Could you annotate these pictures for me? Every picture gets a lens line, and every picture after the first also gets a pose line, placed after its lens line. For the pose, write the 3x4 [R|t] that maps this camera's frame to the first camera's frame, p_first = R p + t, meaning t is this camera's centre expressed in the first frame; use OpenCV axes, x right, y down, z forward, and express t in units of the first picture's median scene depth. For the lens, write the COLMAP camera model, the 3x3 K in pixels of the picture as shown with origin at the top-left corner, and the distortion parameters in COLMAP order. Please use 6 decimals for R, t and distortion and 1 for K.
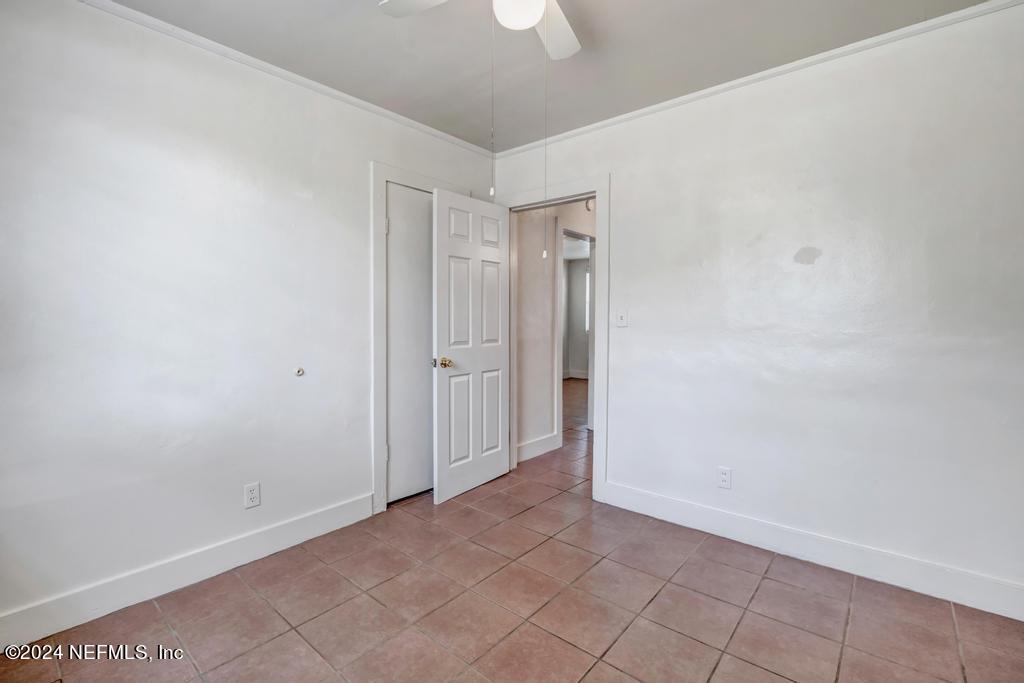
lens RADIAL K [[465.1, 0, 513.1], [0, 465.1, 323.6], [0, 0, 1]] dist [-0.001077, -0.000094]
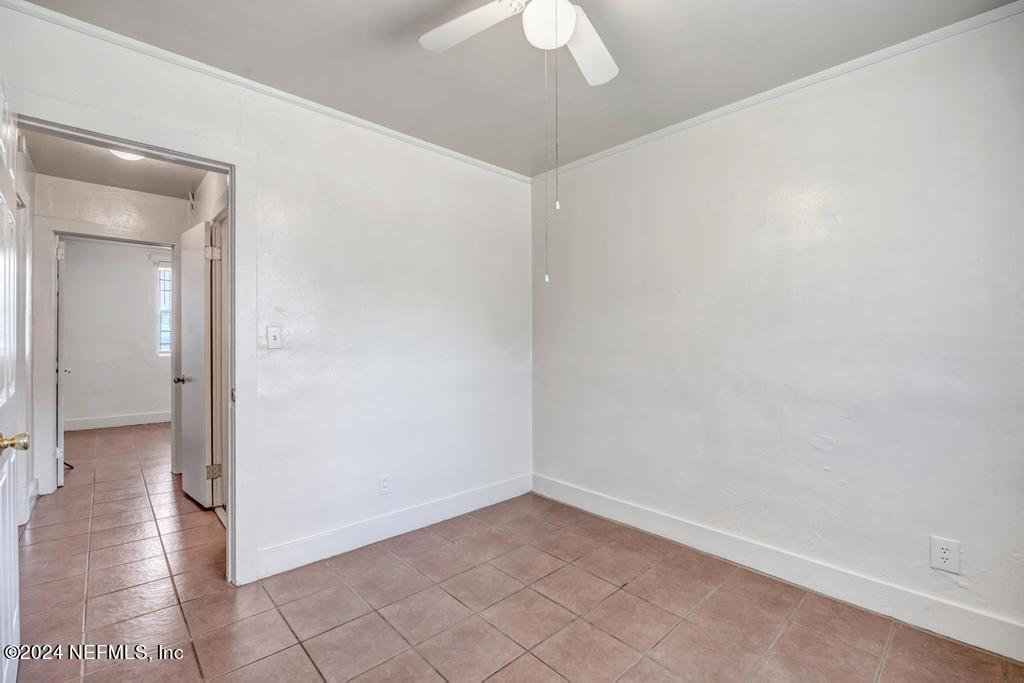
lens RADIAL K [[434.5, 0, 512.0], [0, 434.5, 341.5], [0, 0, 1]] dist [0.026172, 0.000154]
pose [[0.146288, 0.003086, 0.989237, -0.641391], [0.003505, 0.999987, -0.003637, -0.003675], [-0.989236, 0.004000, 0.146275, 0.668450]]
